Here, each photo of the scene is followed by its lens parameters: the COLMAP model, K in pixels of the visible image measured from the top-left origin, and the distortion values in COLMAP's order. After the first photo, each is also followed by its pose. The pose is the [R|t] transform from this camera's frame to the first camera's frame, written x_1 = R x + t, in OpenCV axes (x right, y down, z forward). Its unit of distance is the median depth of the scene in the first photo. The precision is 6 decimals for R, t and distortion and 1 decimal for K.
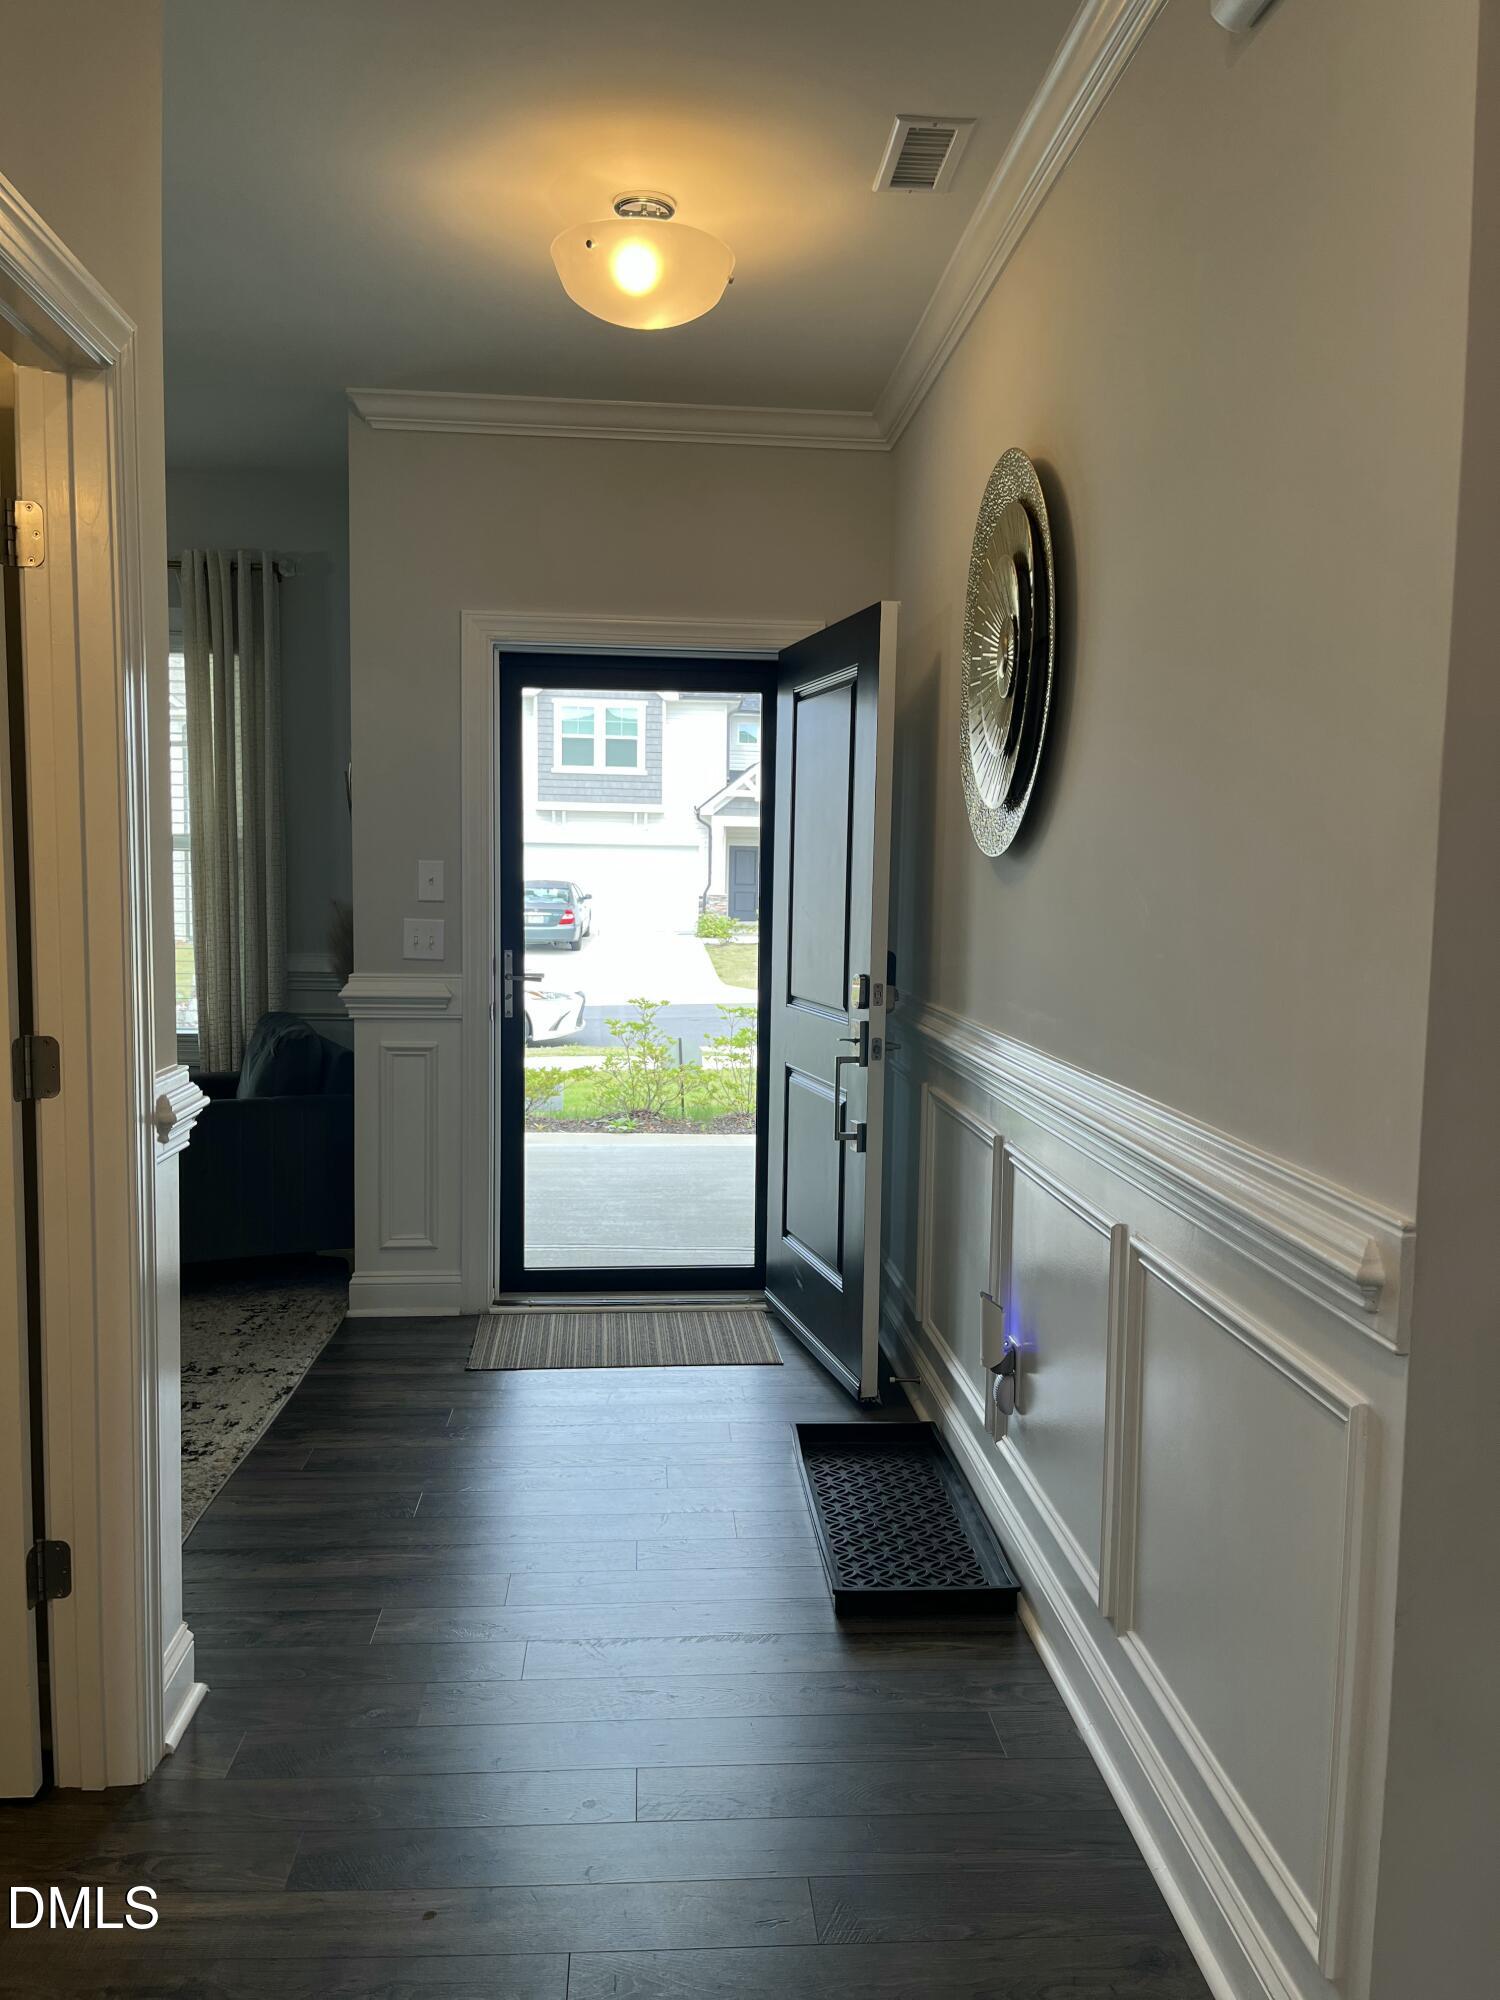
lens RADIAL K [[1506.8, 0, 733.7], [0, 1506.8, 1017.7], [0, 0, 1]] dist [0.054970, -0.070502]
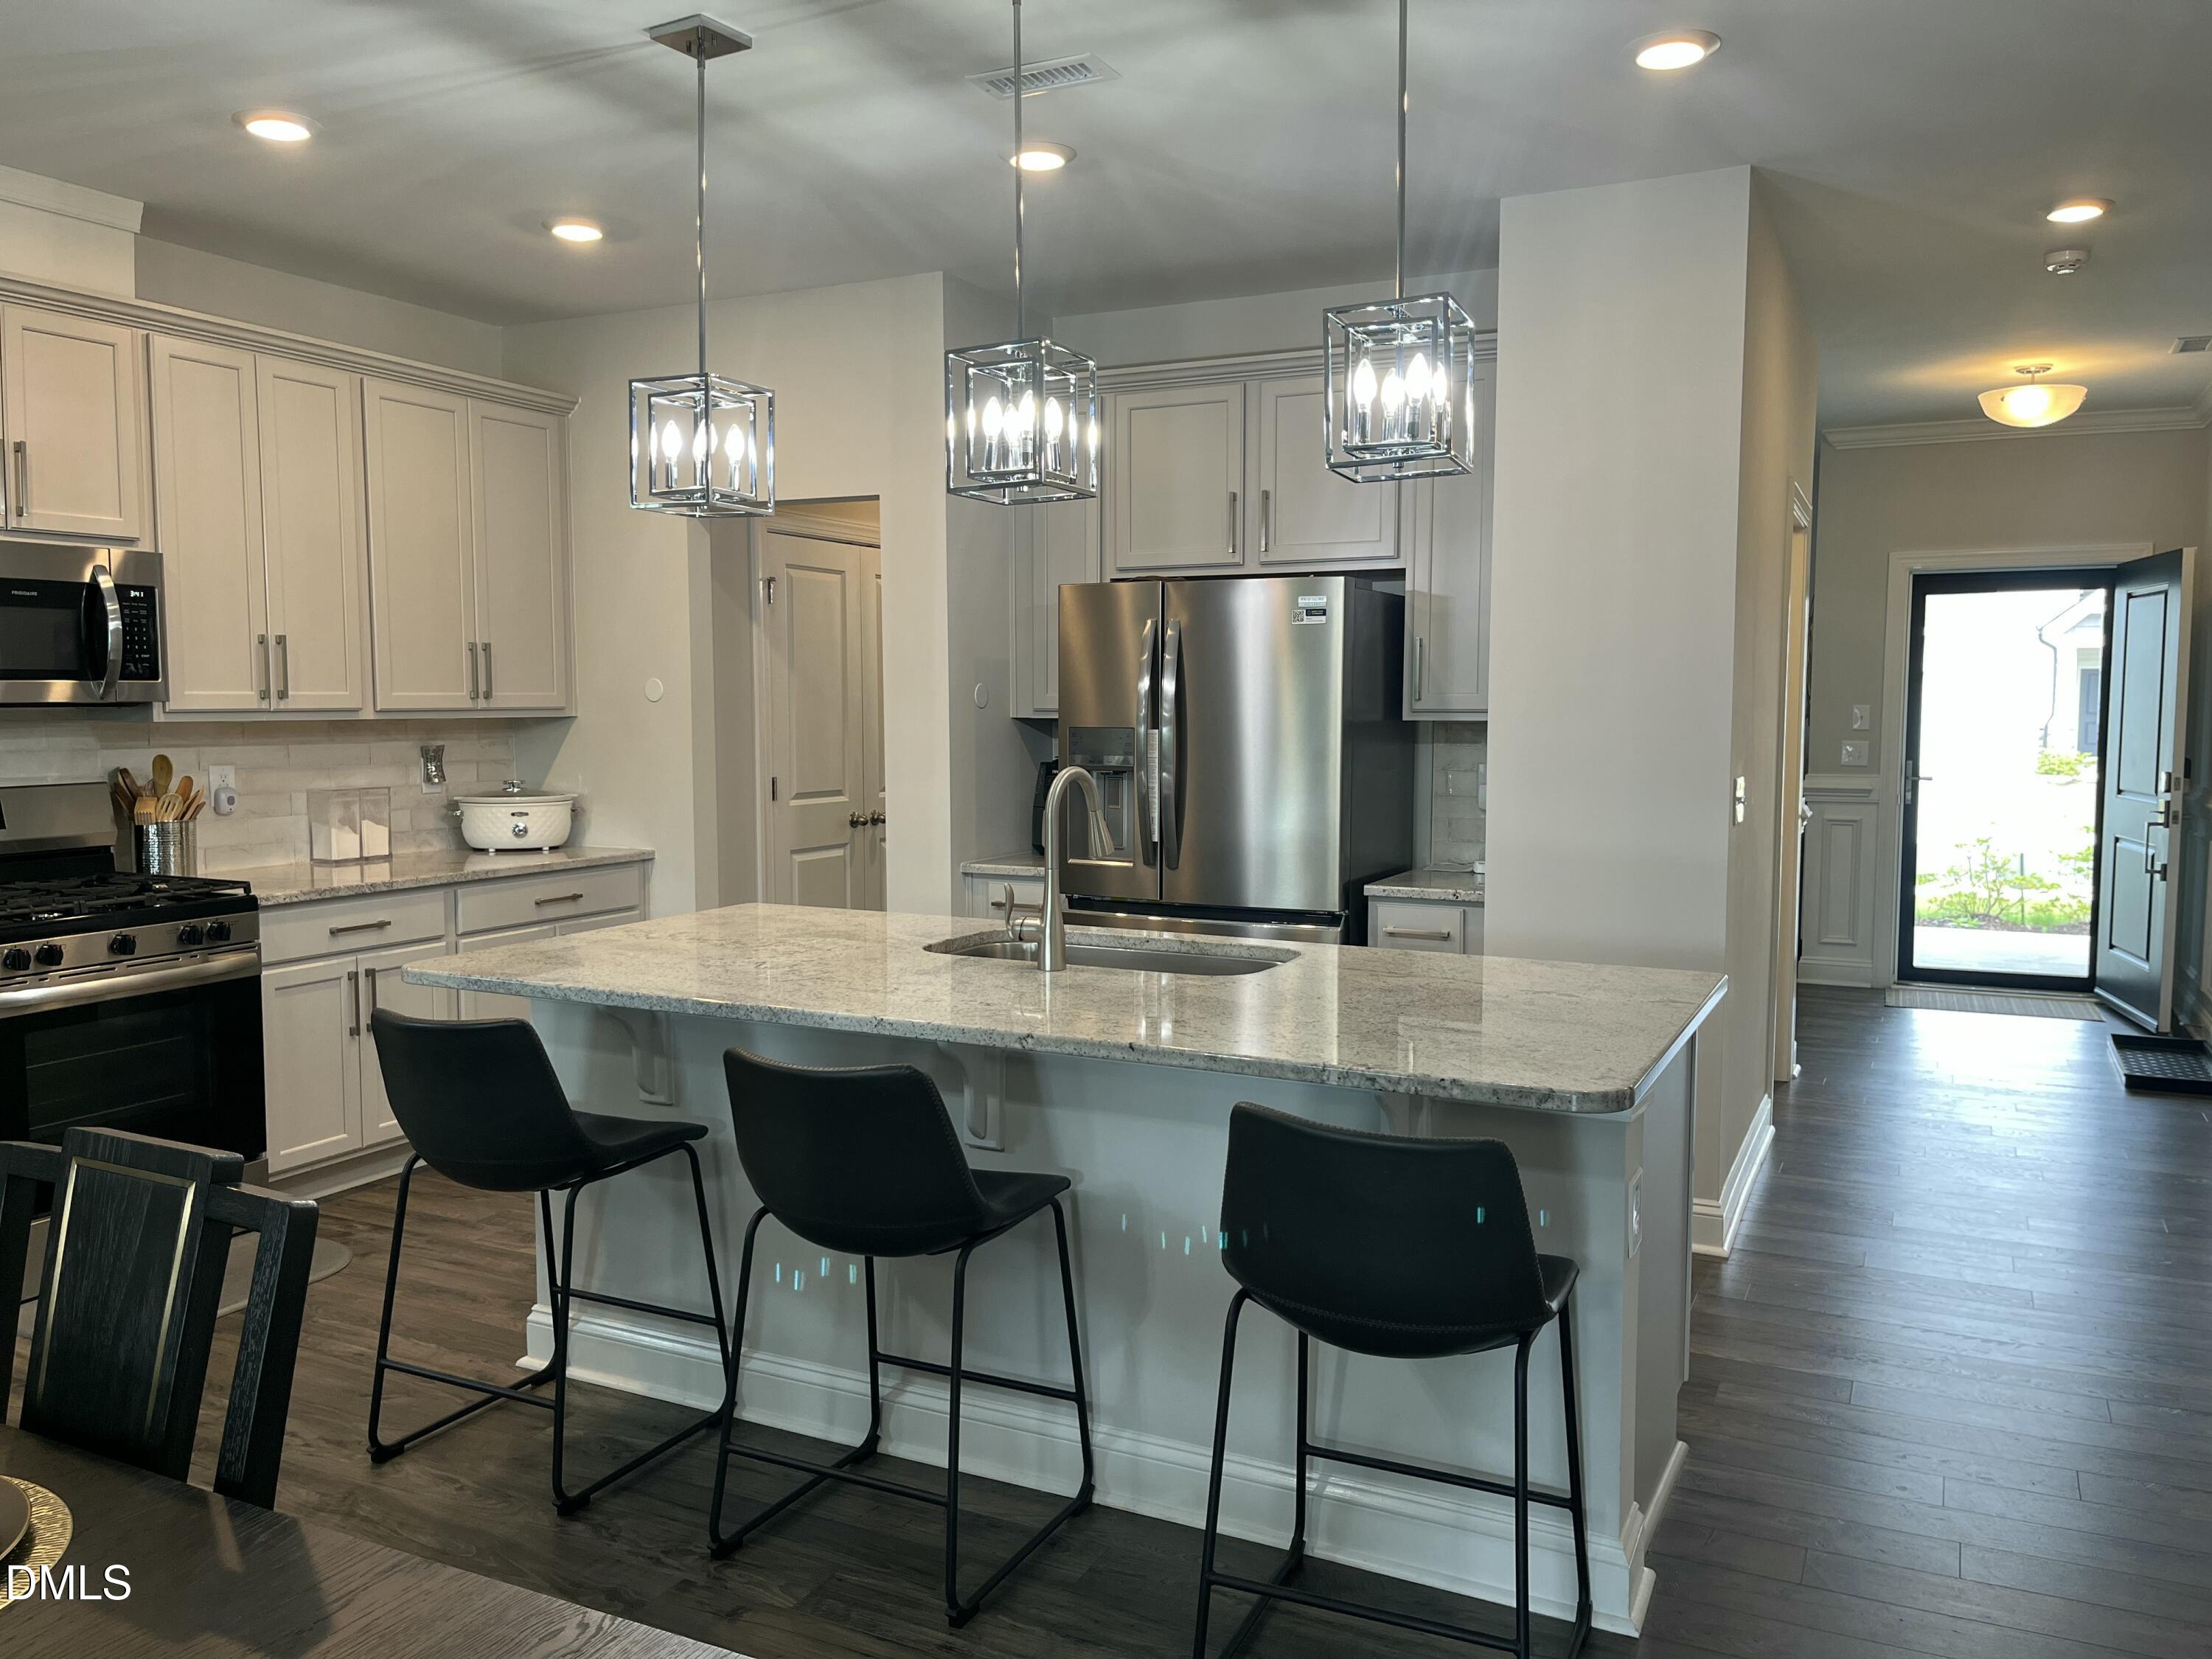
lens RADIAL K [[1666.5, 0, 1112.6], [0, 1666.5, 829.6], [0, 0, 1]] dist [0.054970, -0.070502]
pose [[0.866154, 0.023043, -0.499246, 0.007267], [-0.034472, 0.999312, -0.013681, 0.080341], [0.498587, 0.029060, 0.866353, -0.935479]]
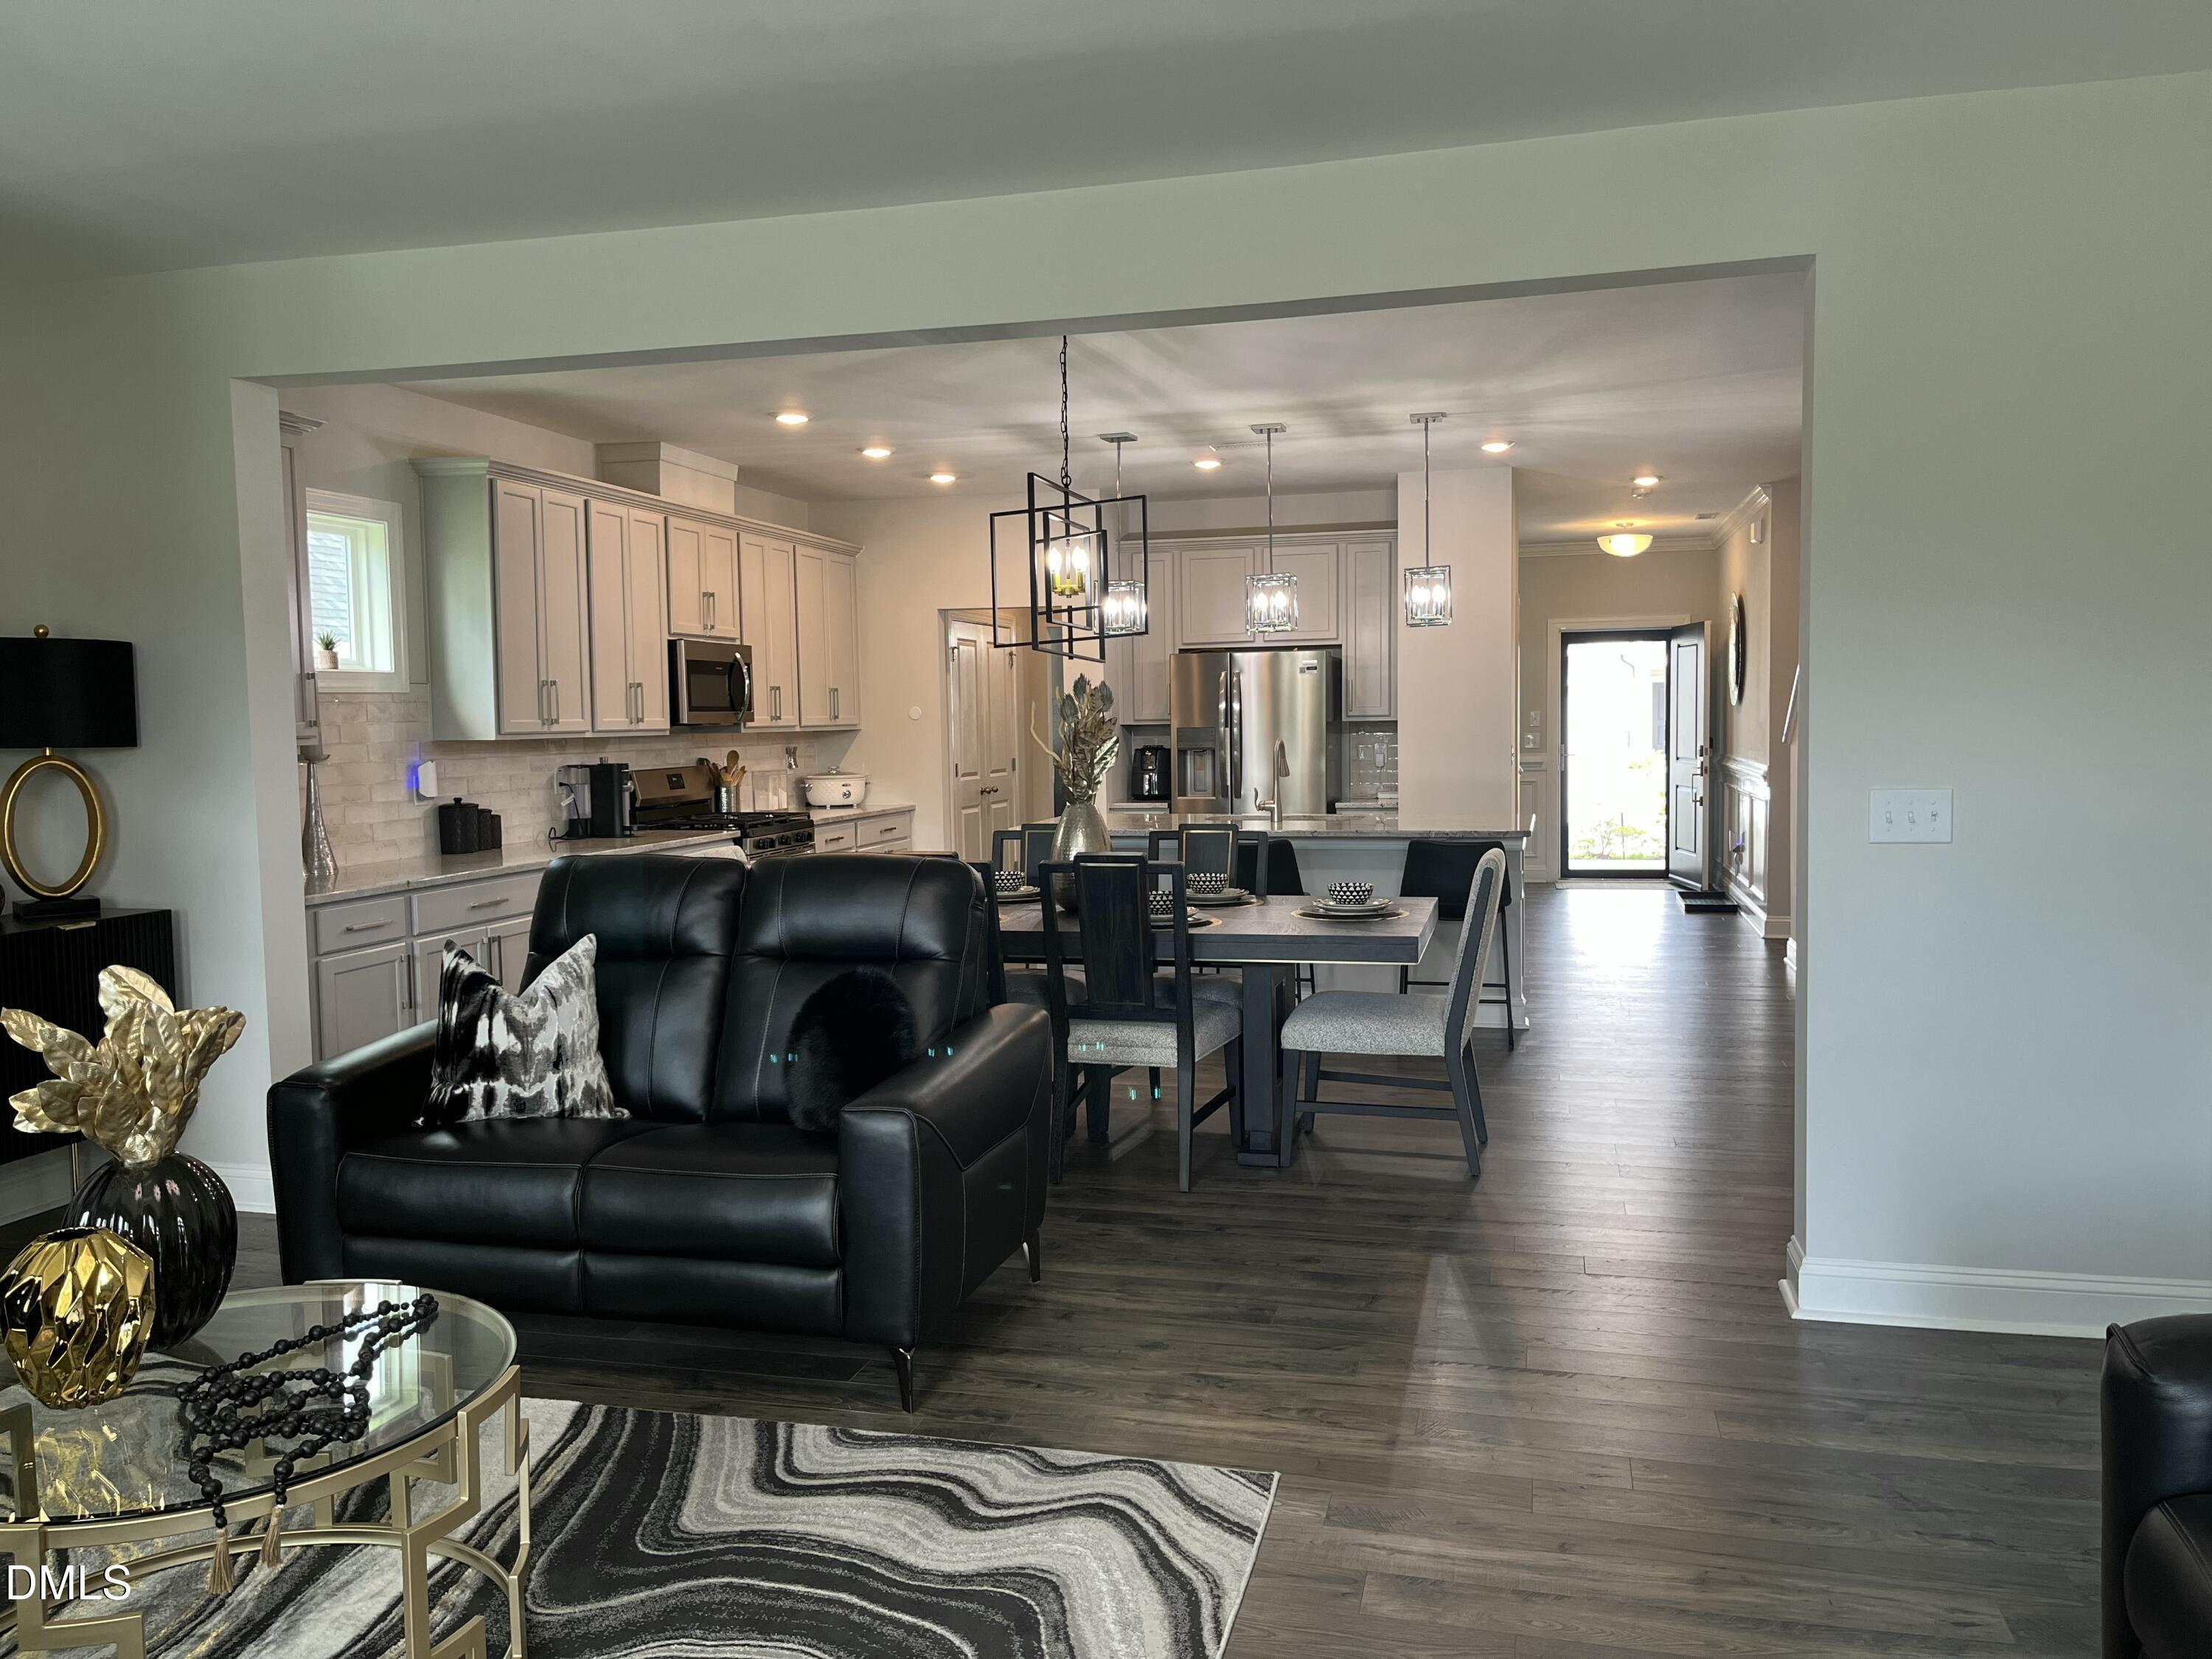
lens RADIAL K [[1666.5, 0, 1114.3], [0, 1666.5, 846.1], [0, 0, 1]] dist [0.054970, -0.070502]
pose [[0.950430, -0.010376, -0.310765, 0.010457], [0.003920, 0.999763, -0.021394, 0.188346], [0.310914, 0.019115, 0.950246, -1.975016]]
